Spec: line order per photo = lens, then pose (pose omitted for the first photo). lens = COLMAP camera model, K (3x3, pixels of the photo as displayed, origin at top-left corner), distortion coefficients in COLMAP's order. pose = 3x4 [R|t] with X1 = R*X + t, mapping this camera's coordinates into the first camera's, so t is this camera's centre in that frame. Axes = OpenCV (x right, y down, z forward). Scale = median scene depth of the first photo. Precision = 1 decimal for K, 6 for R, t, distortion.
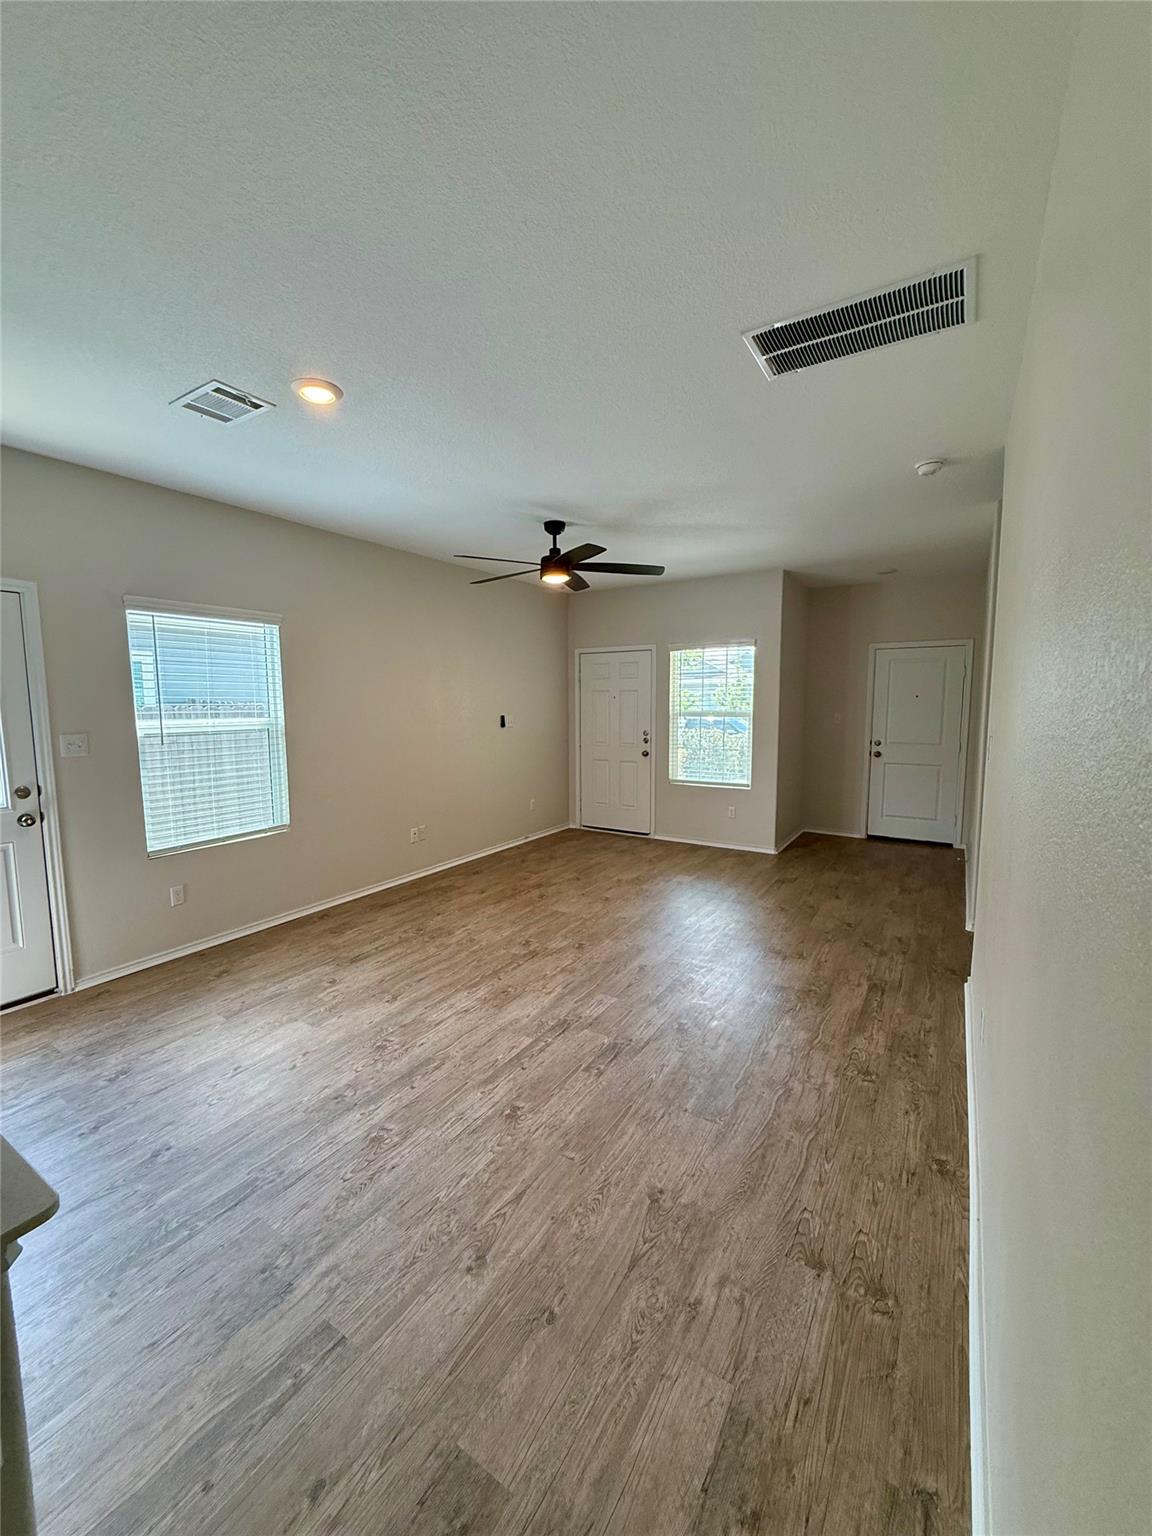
lens RADIAL K [[612.9, 0, 564.7], [0, 612.9, 761.8], [0, 0, 1]] dist [0.000892, 0.000332]
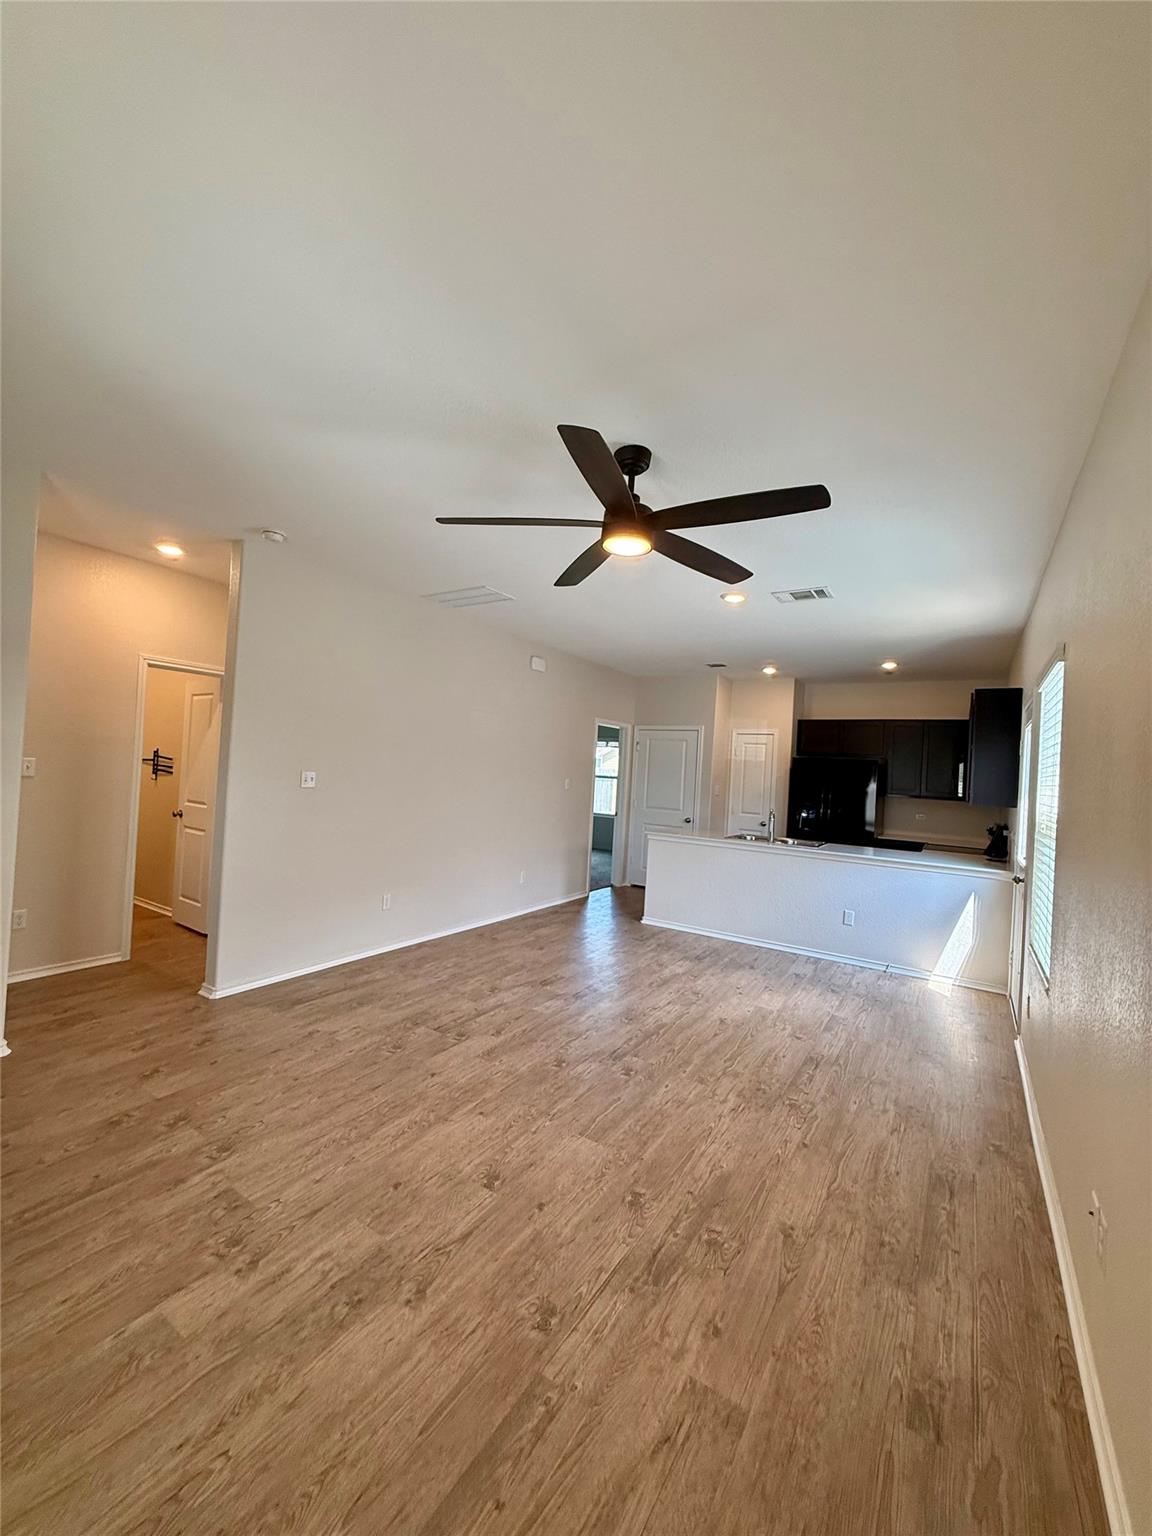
lens RADIAL K [[612.9, 0, 573.5], [0, 612.9, 770.0], [0, 0, 1]] dist [0.000892, 0.000332]
pose [[-0.998728, -0.049752, -0.008142, 0.034985], [-0.050313, 0.993858, 0.098561, -0.170447], [0.003189, 0.098846, -0.995098, 1.874954]]
